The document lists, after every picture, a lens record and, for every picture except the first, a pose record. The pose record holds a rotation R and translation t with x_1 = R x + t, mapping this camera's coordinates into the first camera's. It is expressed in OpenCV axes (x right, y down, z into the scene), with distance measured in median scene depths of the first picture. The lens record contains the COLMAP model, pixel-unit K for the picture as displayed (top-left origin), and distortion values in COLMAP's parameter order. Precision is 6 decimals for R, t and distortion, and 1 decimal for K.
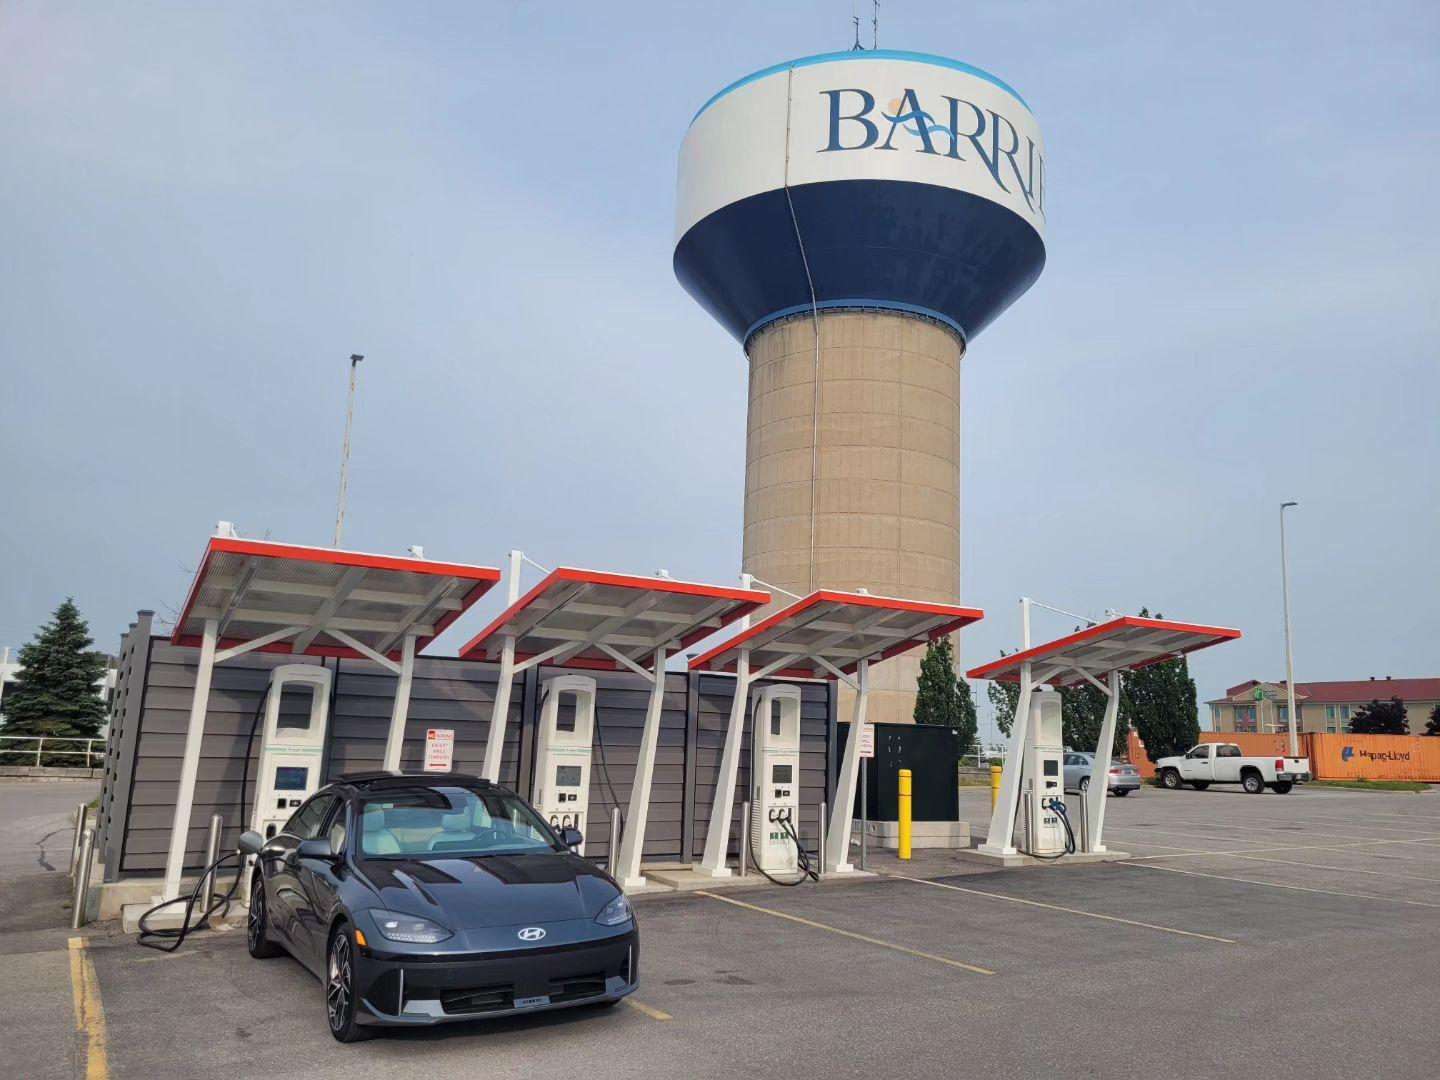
lens RADIAL K [[1108.7, 0, 729.1], [0, 1108.7, 541.6], [0, 0, 1]] dist [0.029187, -0.000555]
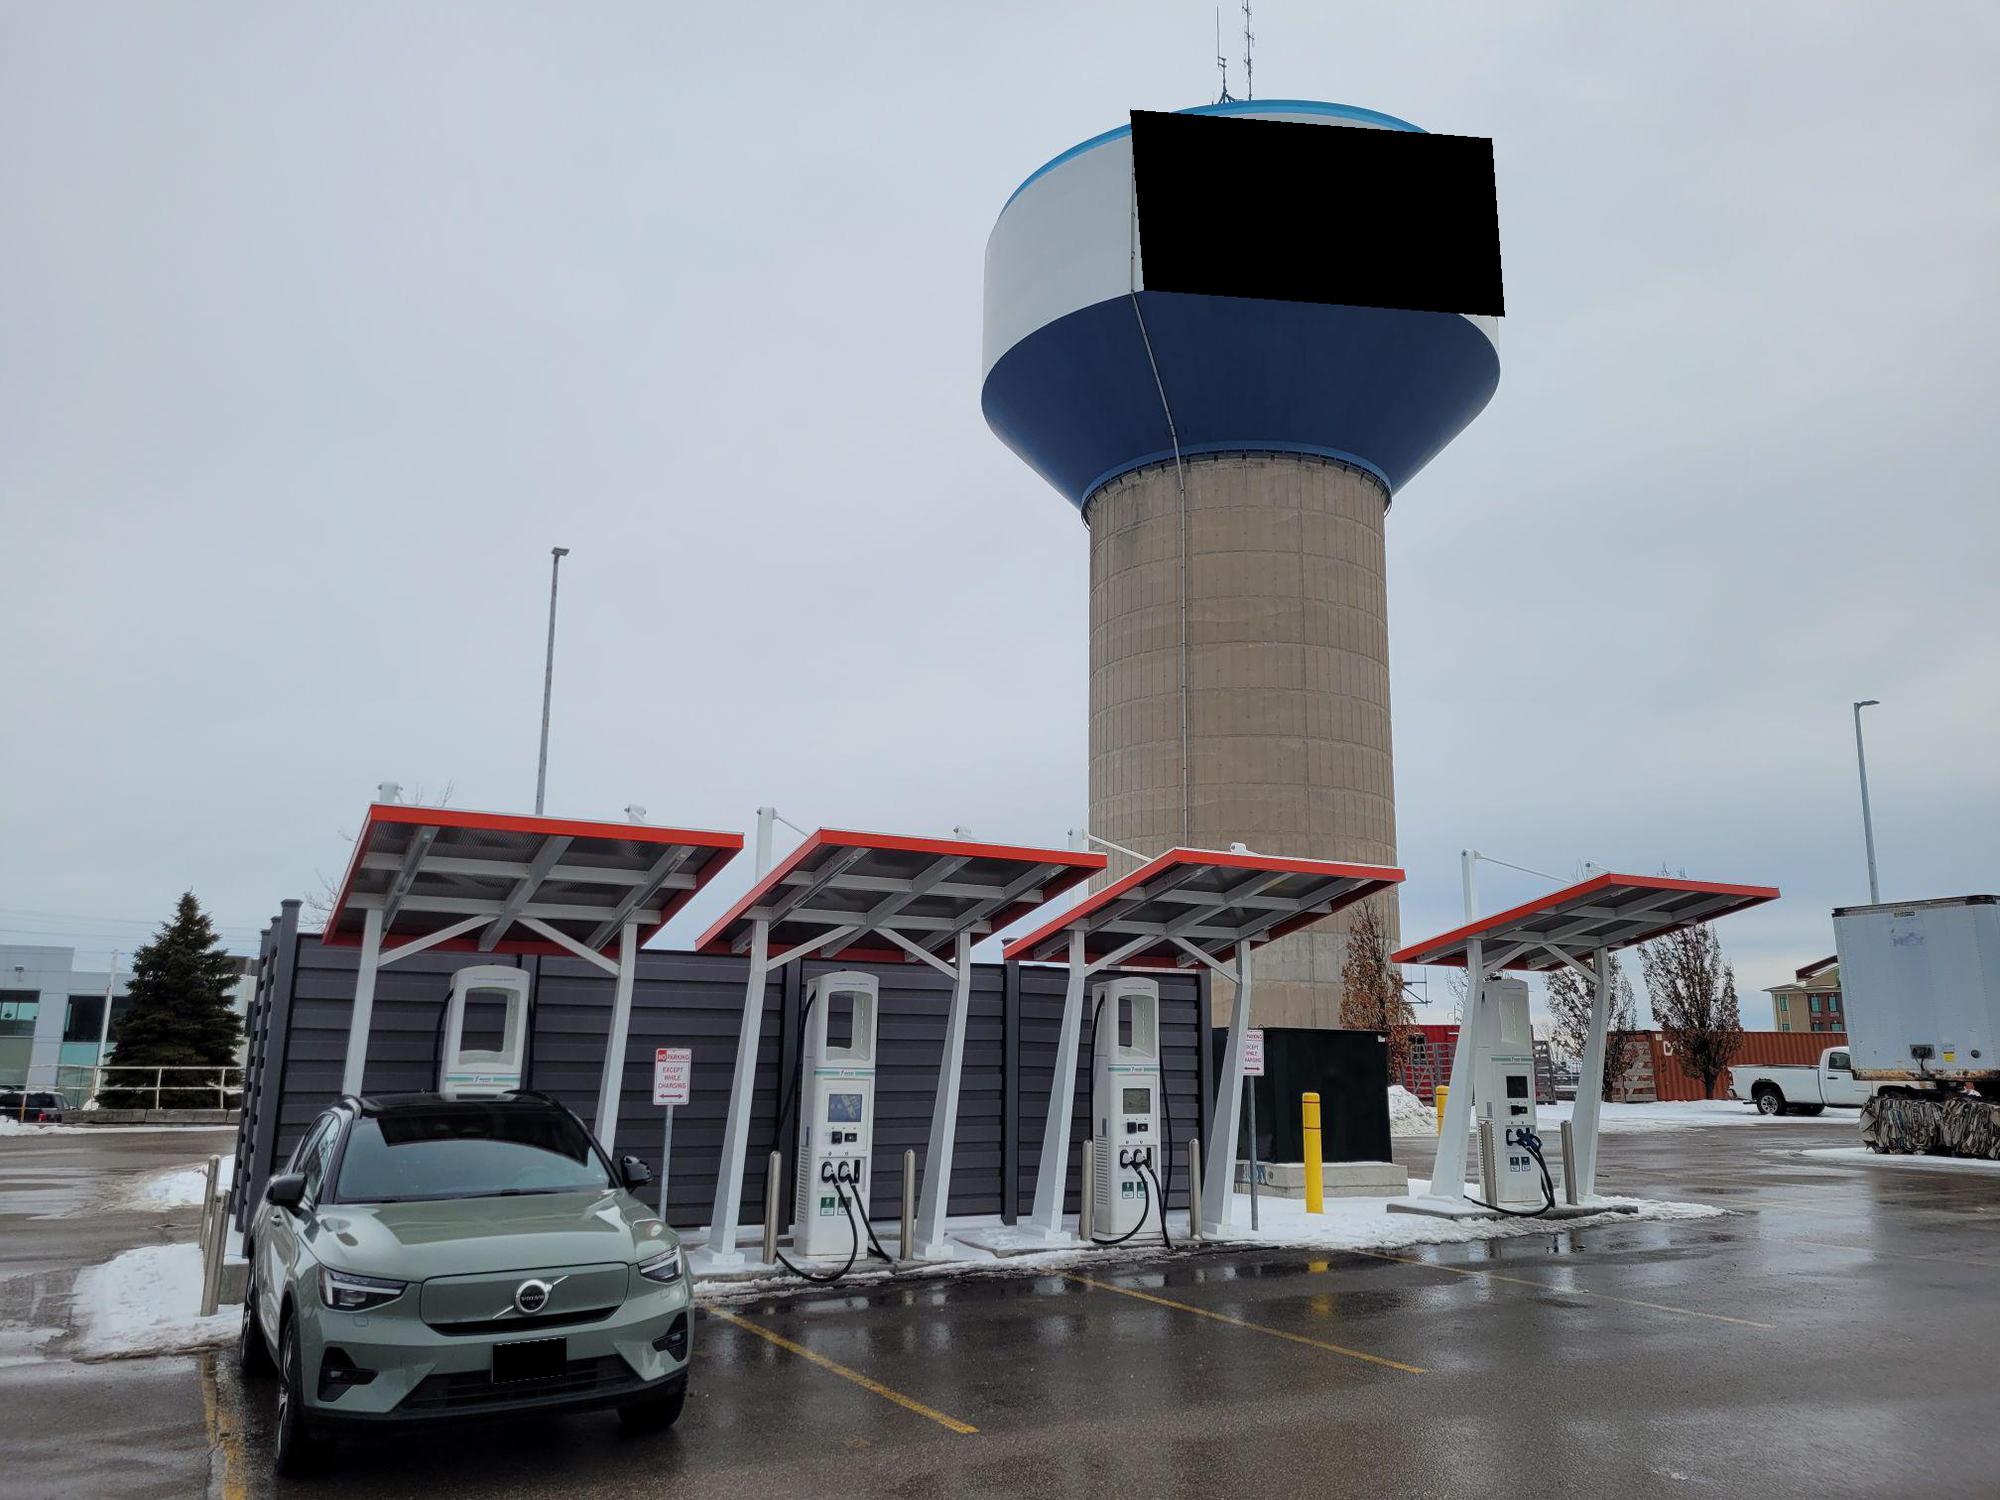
lens RADIAL K [[1534.2, 0, 974.2], [0, 1534.2, 729.2], [0, 0, 1]] dist [0.036331, -0.002578]
pose [[0.997391, -0.032652, -0.064389, 0.013613], [0.030495, 0.998949, -0.034207, -0.003630], [0.065438, 0.032154, 0.997338, -0.023797]]
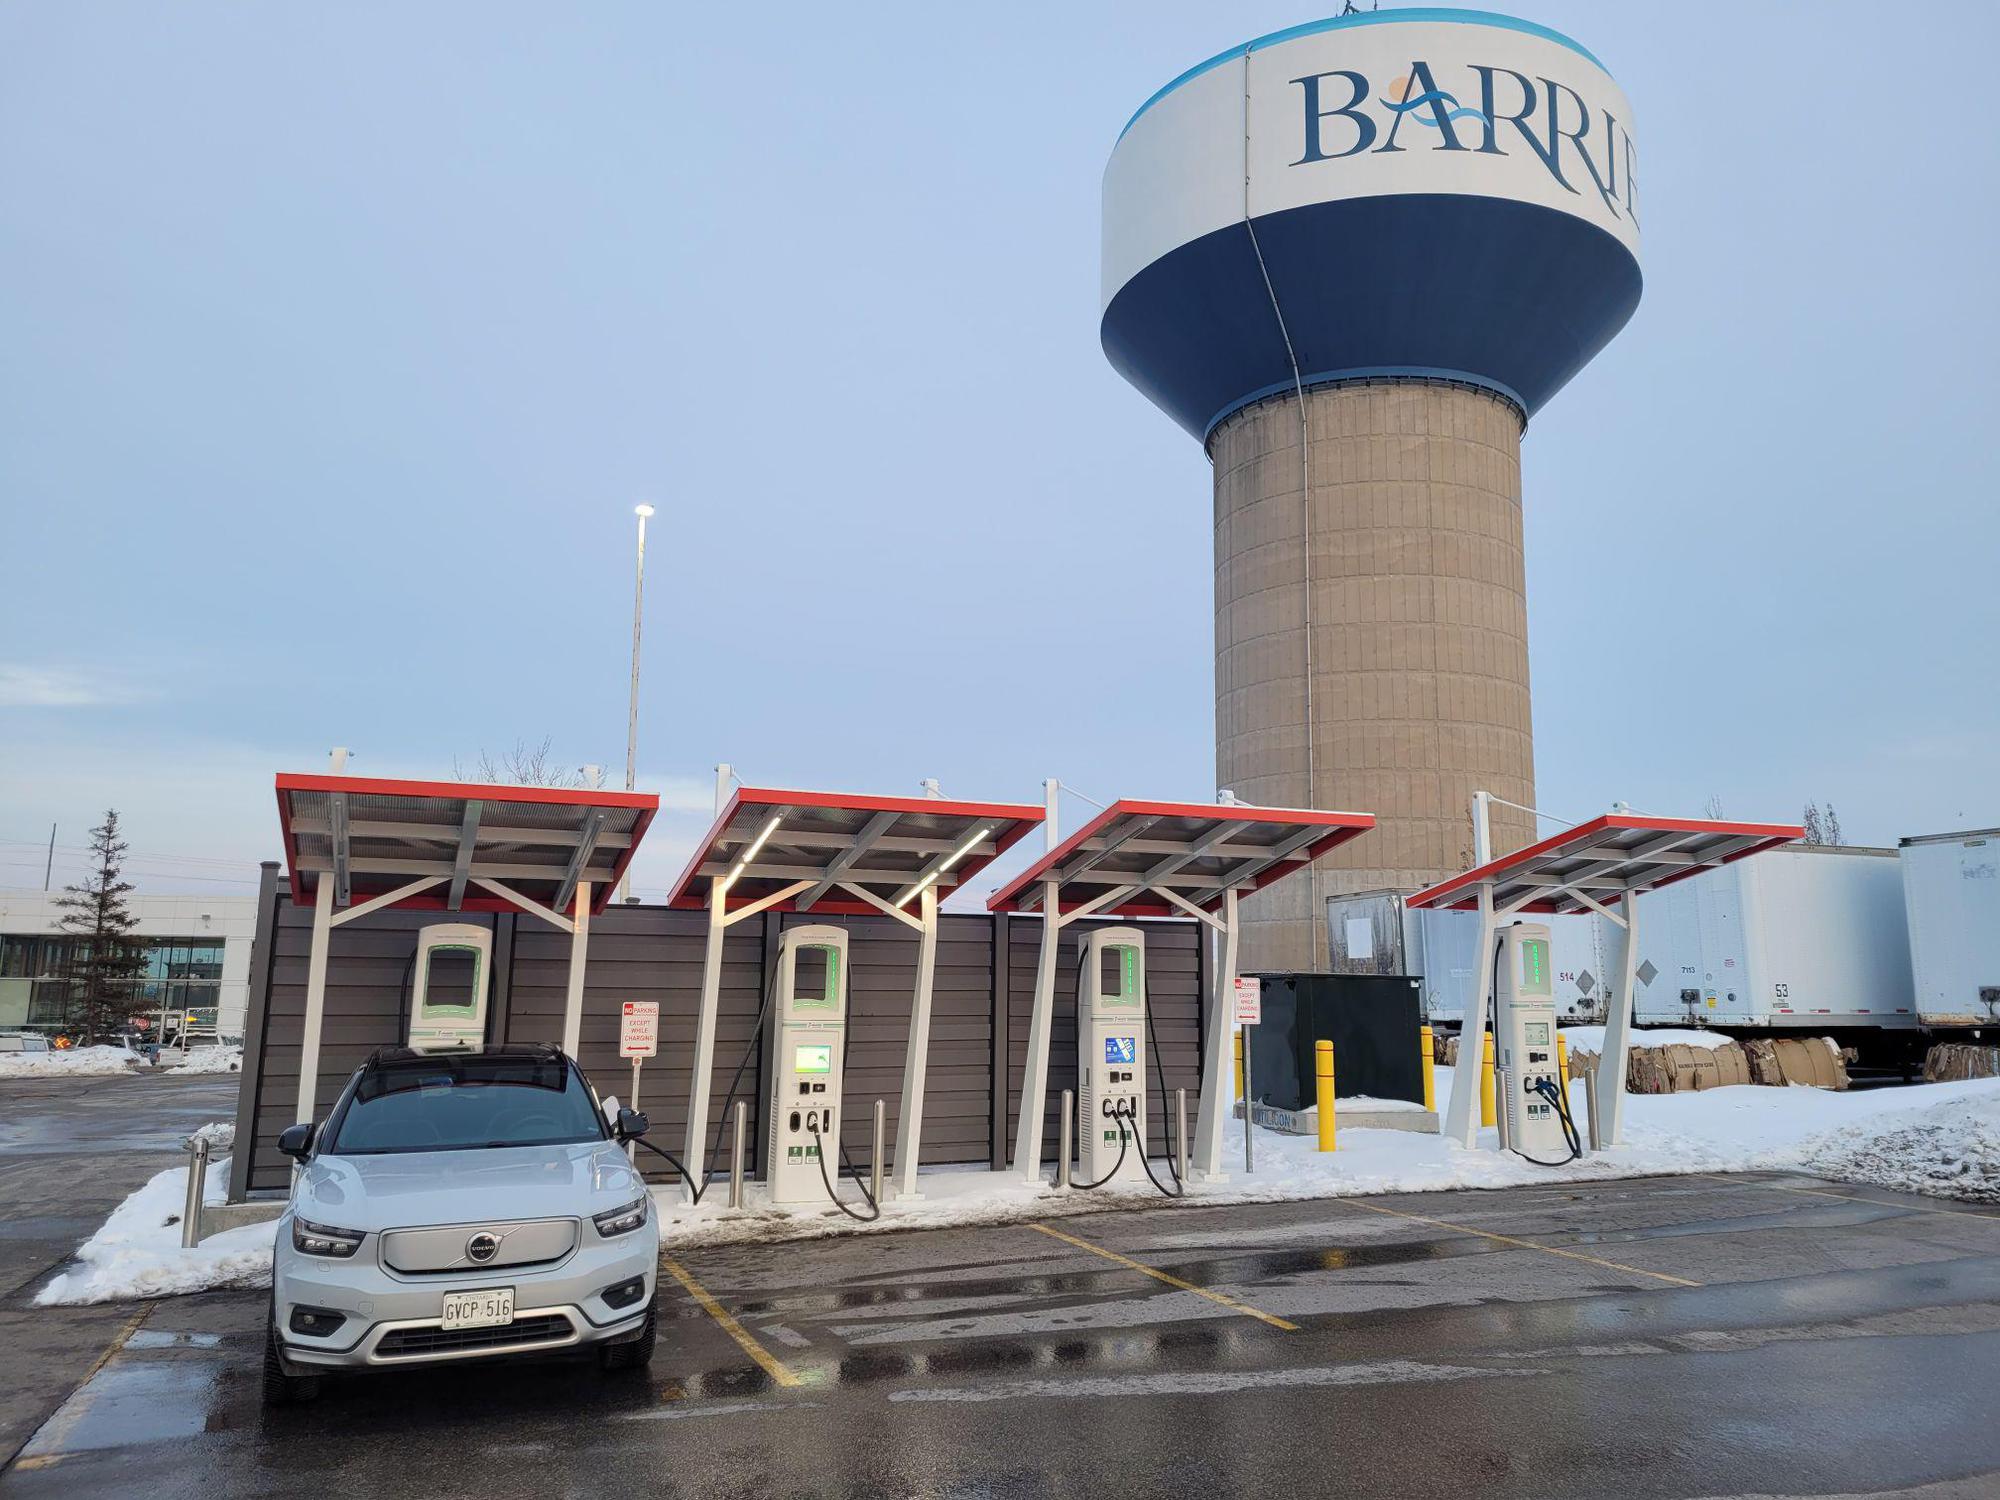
lens RADIAL K [[1528.5, 0, 1003.3], [0, 1528.5, 729.0], [0, 0, 1]] dist [0.032073, -0.003359]
pose [[0.986243, -0.049894, -0.157595, 0.132358], [0.050672, 0.998715, 0.000917, -0.005589], [0.157346, -0.008890, 0.987503, -0.001327]]
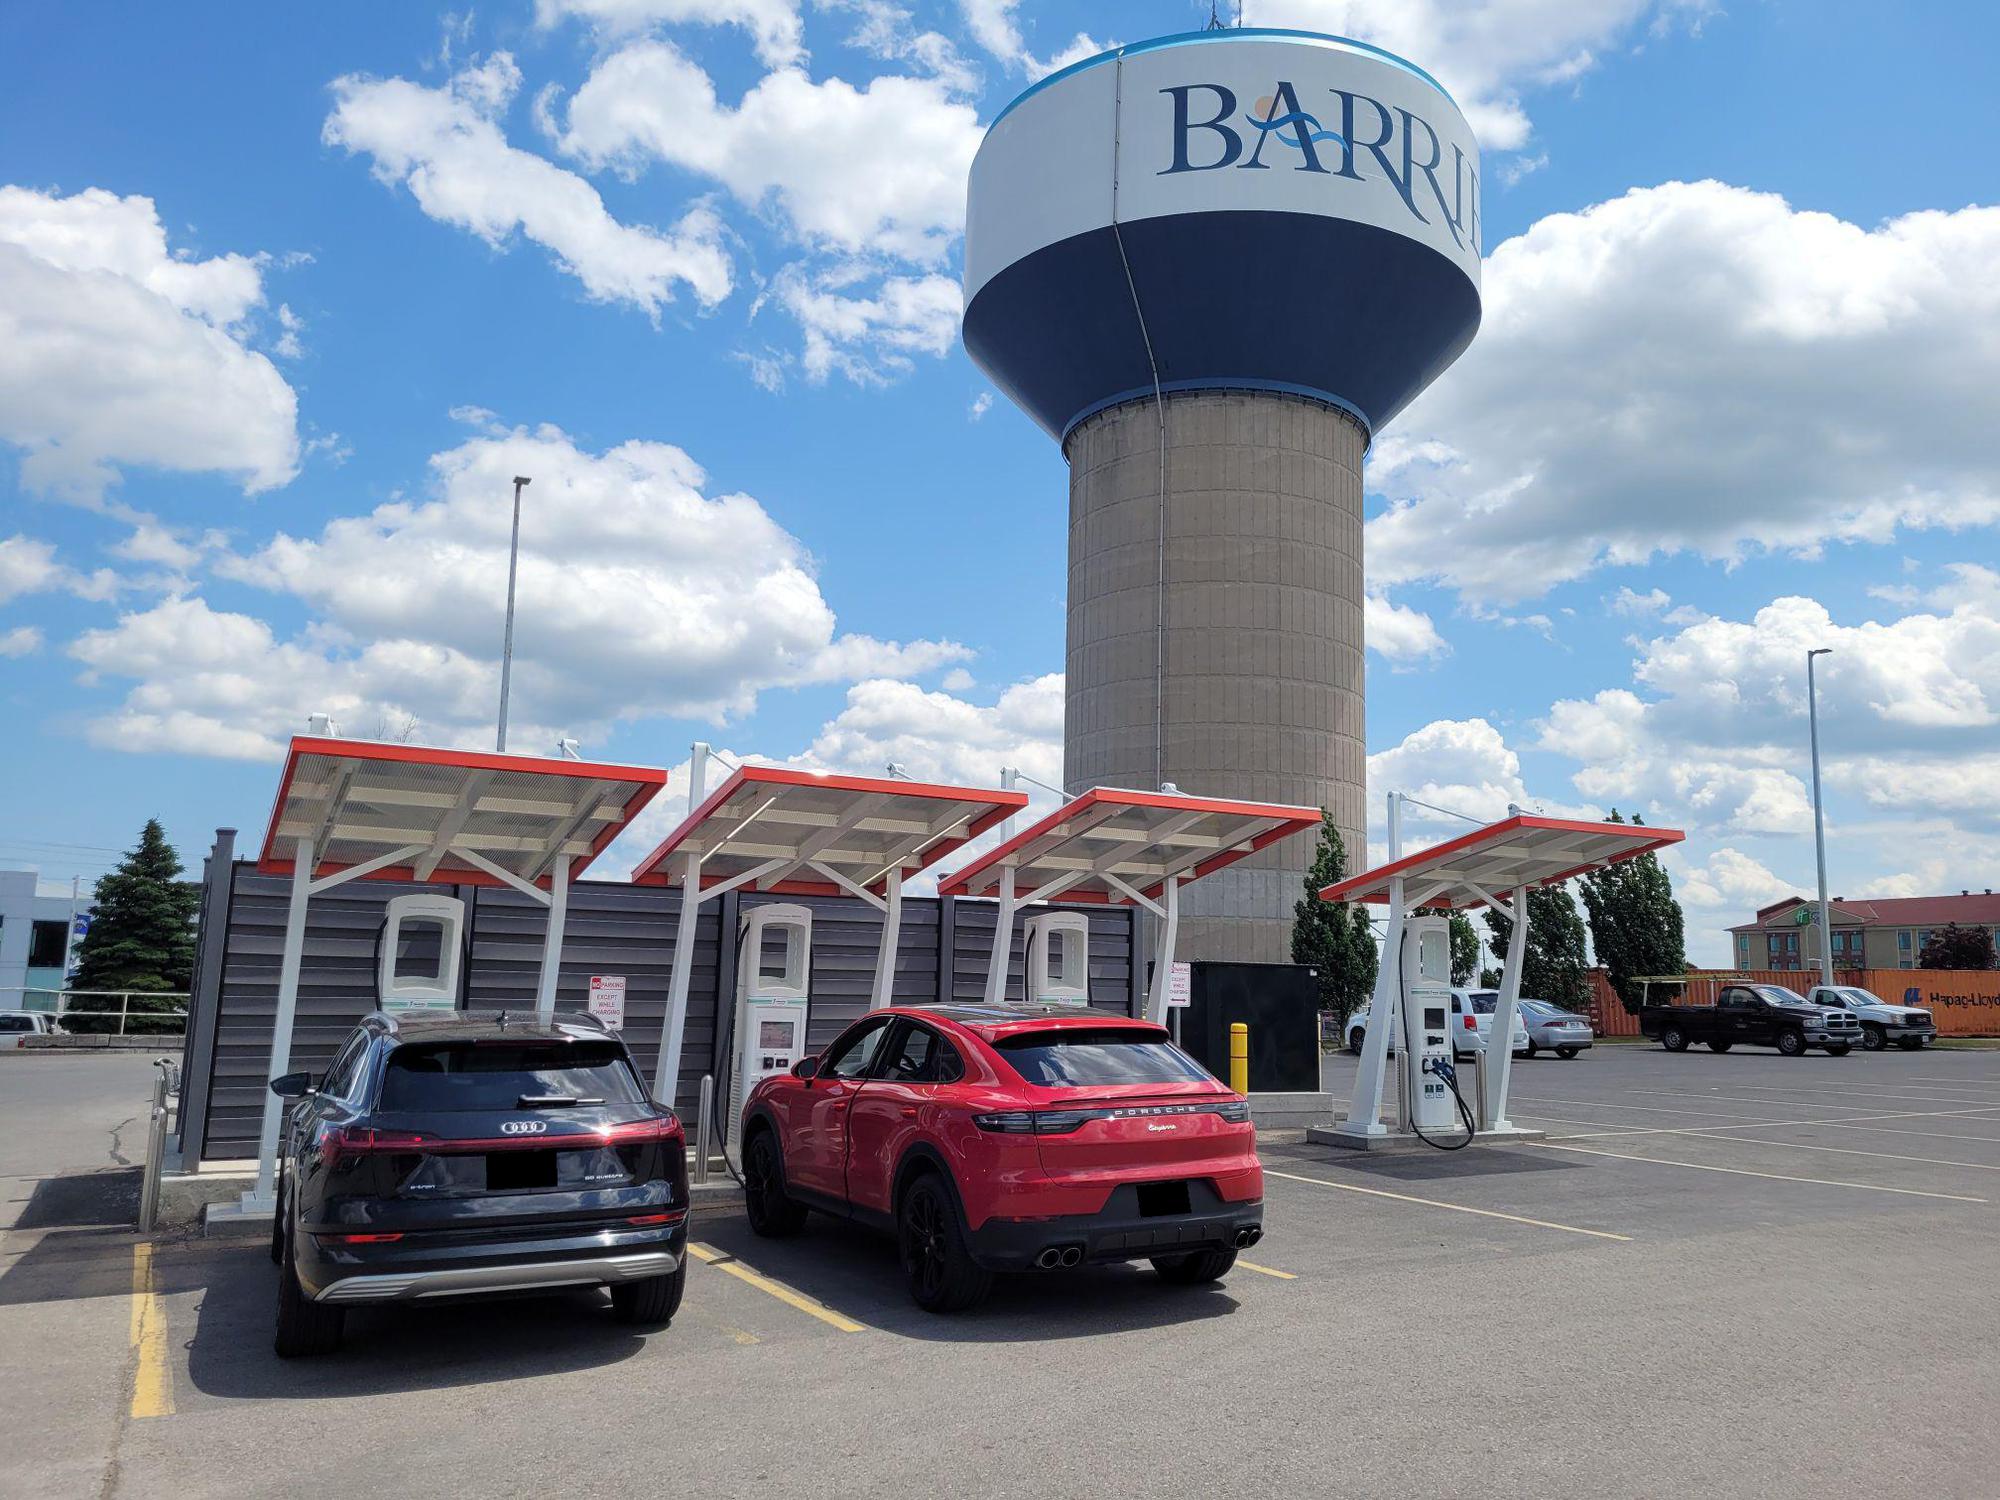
lens RADIAL K [[1539.8, 0, 1012.6], [0, 1539.8, 752.3], [0, 0, 1]] dist [0.029187, -0.000555]
pose [[0.999276, -0.017264, -0.033889, 0.048600], [0.018068, 0.999560, 0.023544, -0.005383], [0.033468, -0.024139, 0.999148, -0.045545]]
